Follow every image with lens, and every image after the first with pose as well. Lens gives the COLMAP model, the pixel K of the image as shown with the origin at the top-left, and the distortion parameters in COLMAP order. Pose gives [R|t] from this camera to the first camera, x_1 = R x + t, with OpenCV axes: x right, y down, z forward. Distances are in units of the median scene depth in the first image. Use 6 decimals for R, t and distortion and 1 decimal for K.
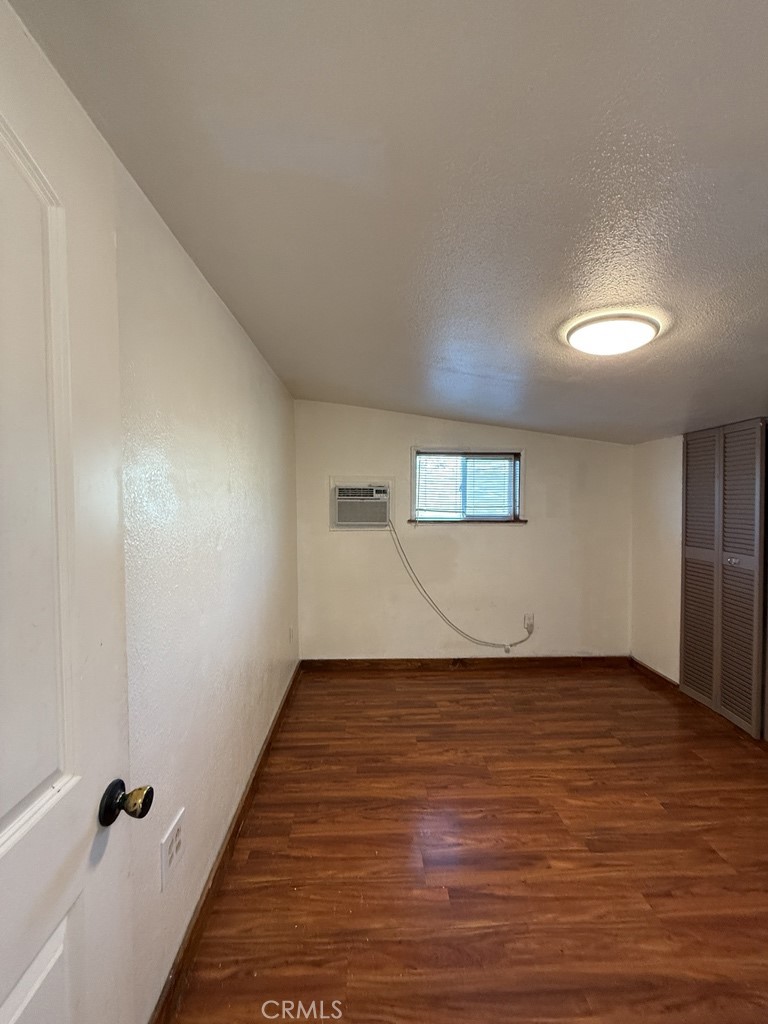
lens RADIAL K [[408.3, 0, 383.3], [0, 408.3, 511.9], [0, 0, 1]] dist [-0.001118, 0.000166]
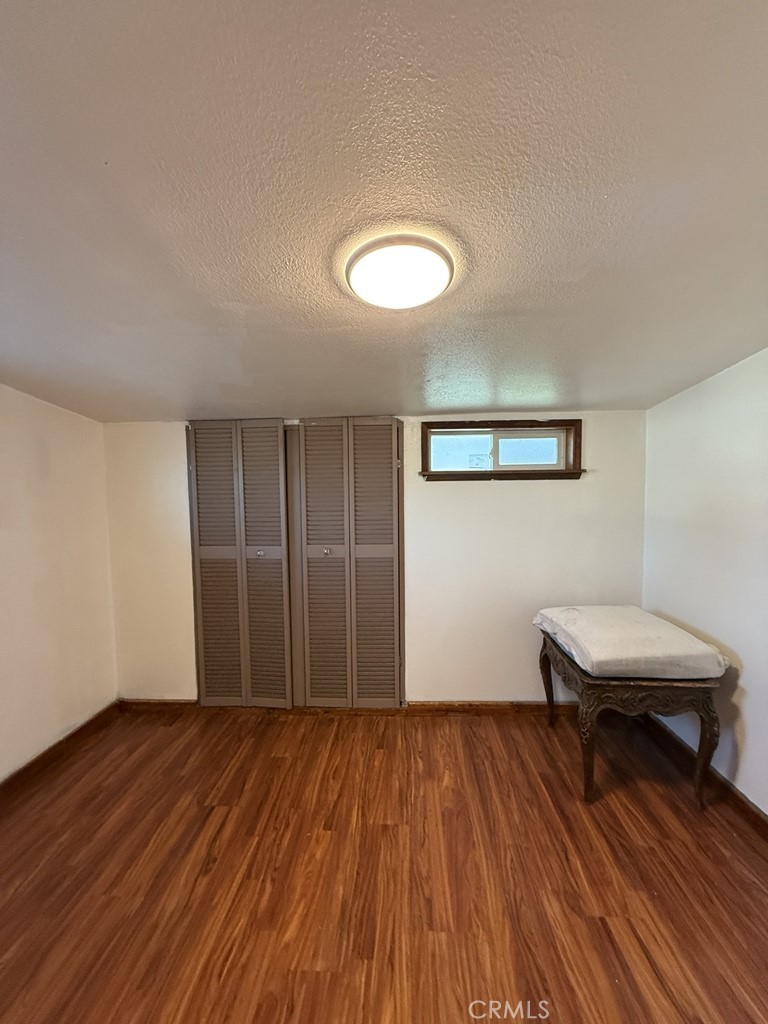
lens RADIAL K [[408.3, 0, 385.1], [0, 408.3, 512.0], [0, 0, 1]] dist [-0.001118, 0.000166]
pose [[0.088247, -0.053178, 0.994678, -0.135030], [0.041716, 0.997895, 0.049649, -0.022500], [-0.995225, 0.037112, 0.090280, 0.591945]]
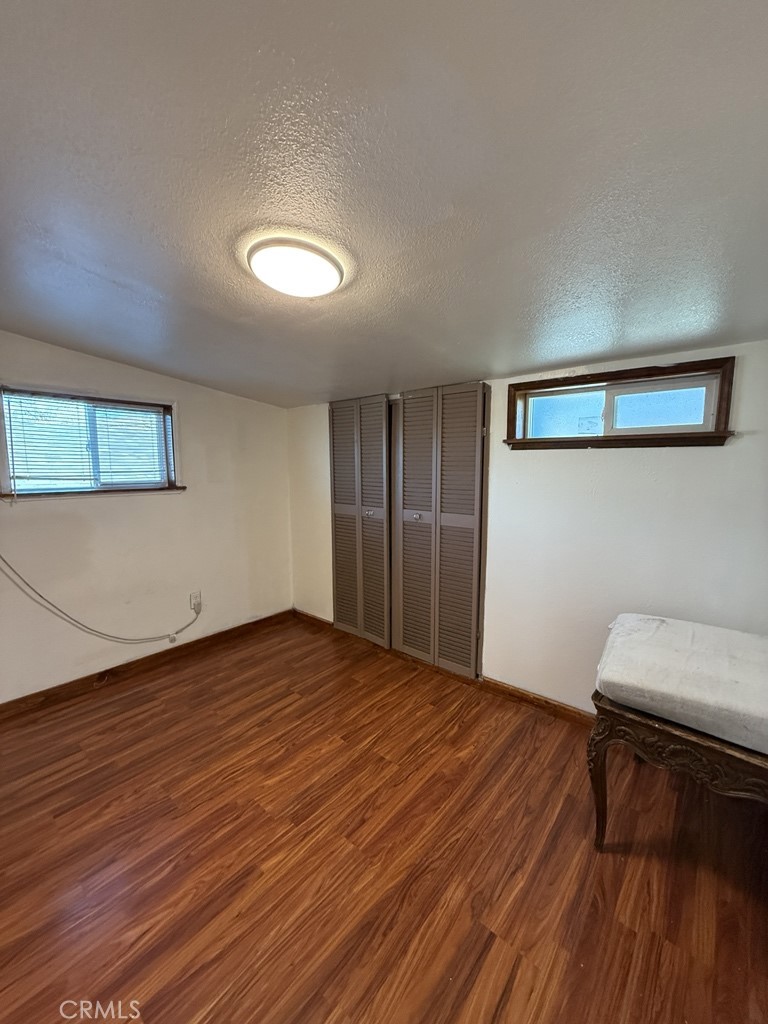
lens RADIAL K [[408.3, 0, 385.3], [0, 408.3, 511.7], [0, 0, 1]] dist [-0.001118, 0.000166]
pose [[0.674177, -0.089491, 0.733128, 0.002700], [0.023274, 0.994713, 0.100019, -0.003909], [-0.738203, -0.050368, 0.672695, 0.152652]]
